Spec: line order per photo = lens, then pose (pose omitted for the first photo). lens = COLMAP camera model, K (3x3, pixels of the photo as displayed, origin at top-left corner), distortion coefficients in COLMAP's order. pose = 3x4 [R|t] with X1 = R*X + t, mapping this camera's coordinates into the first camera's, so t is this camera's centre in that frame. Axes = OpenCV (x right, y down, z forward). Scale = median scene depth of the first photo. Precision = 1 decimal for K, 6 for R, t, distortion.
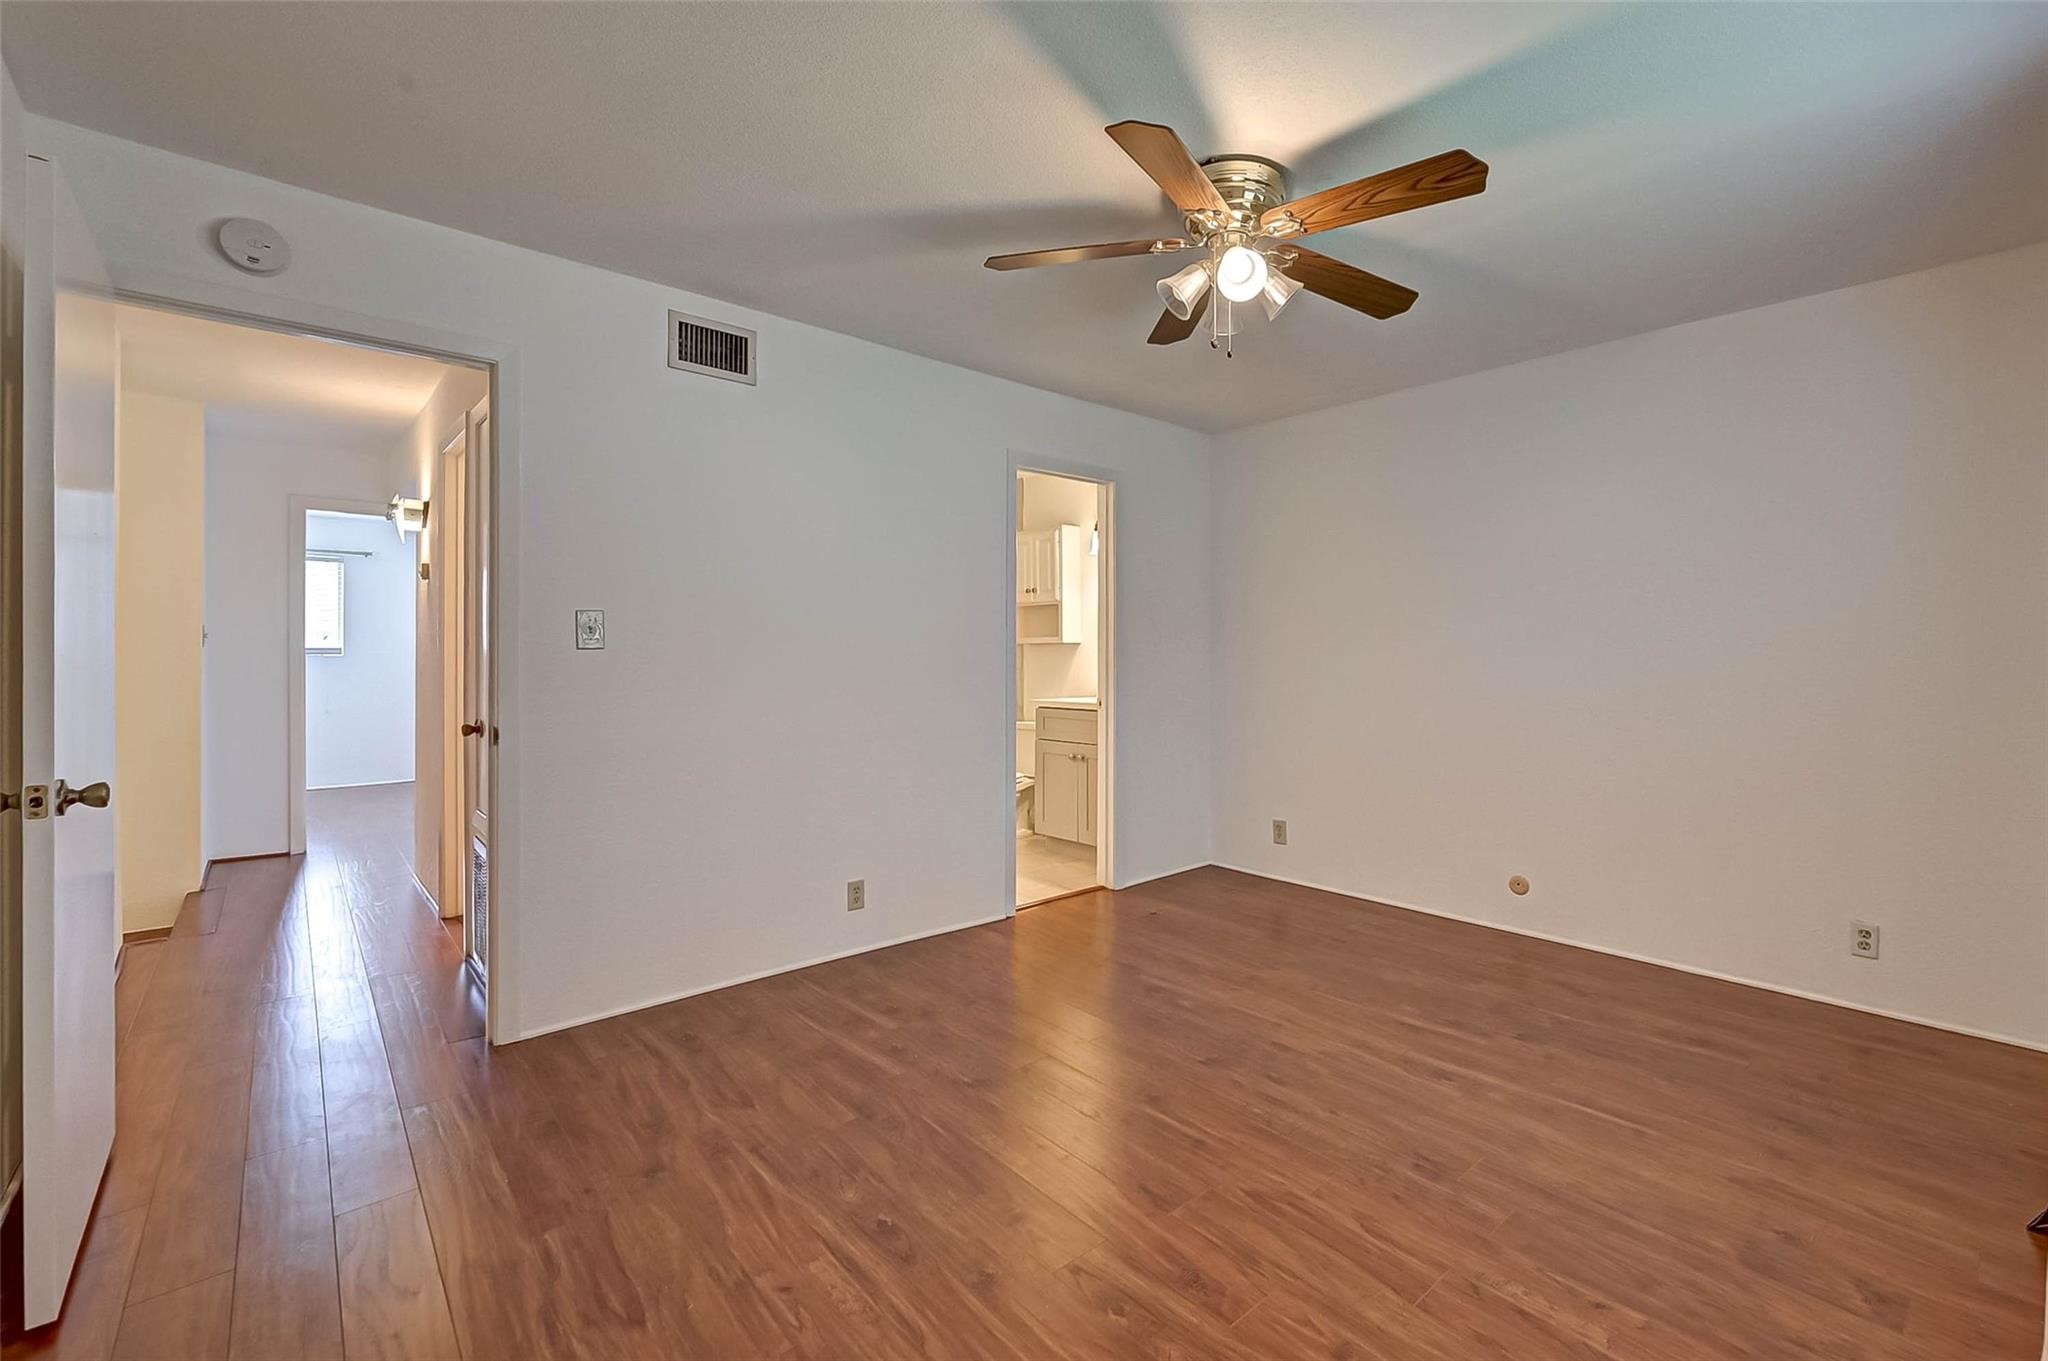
lens RADIAL K [[831.2, 0, 1024.7], [0, 831.2, 669.9], [0, 0, 1]] dist [0.003224, 0.000174]
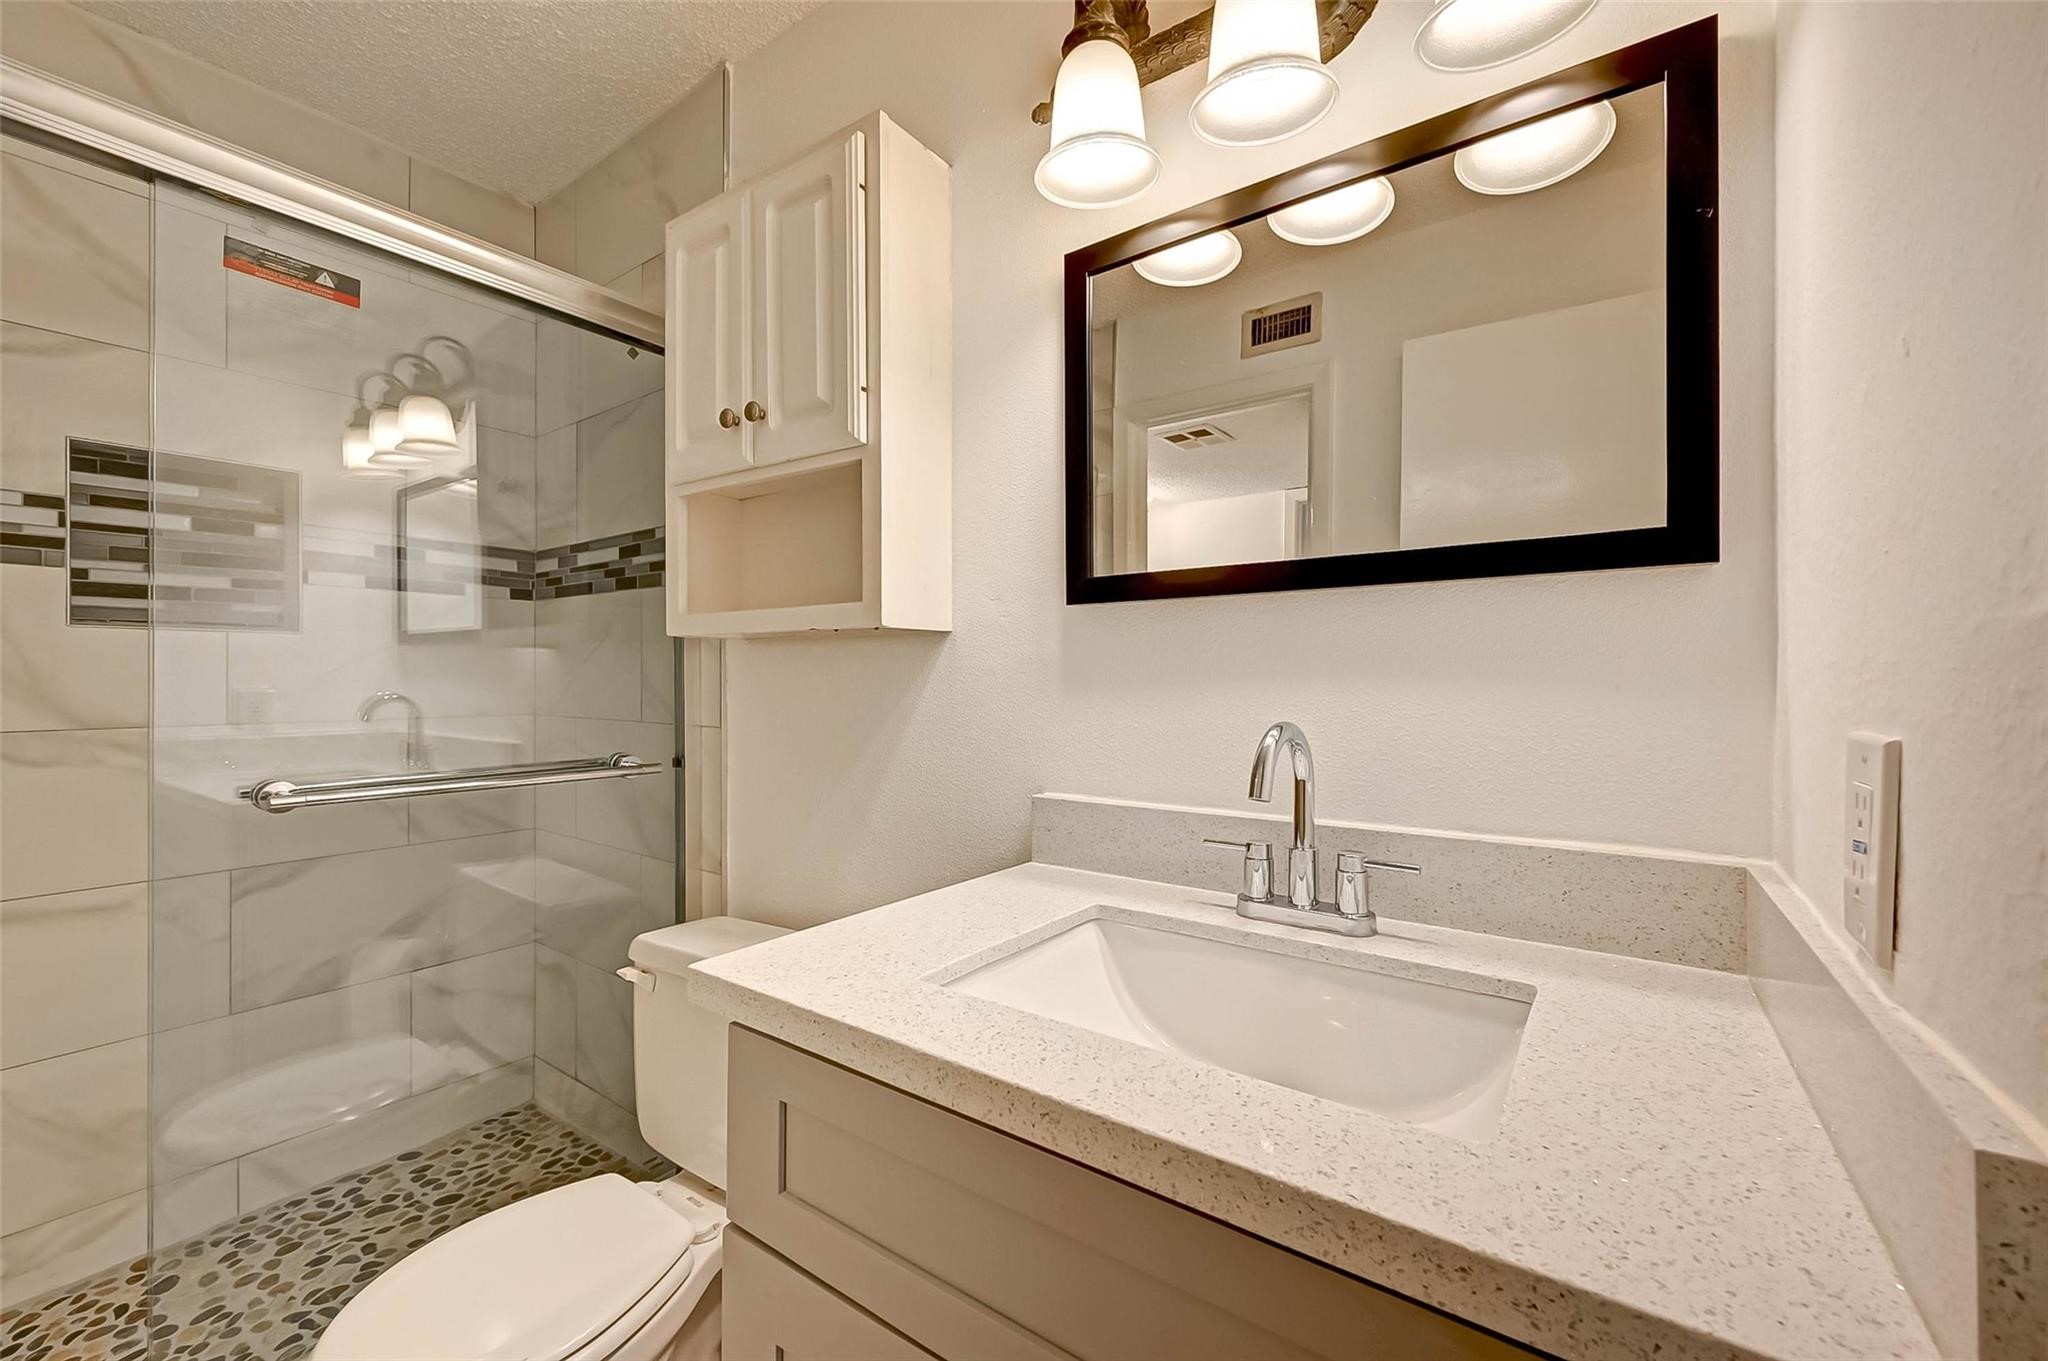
lens RADIAL K [[831.2, 0, 1024.9], [0, 831.2, 682.0], [0, 0, 1]] dist [0.003224, 0.000174]
pose [[0.974046, 0.000481, 0.226350, 0.031656], [0.000893, 0.999982, -0.005969, -0.015228], [-0.226349, 0.006016, 0.974028, 0.754339]]
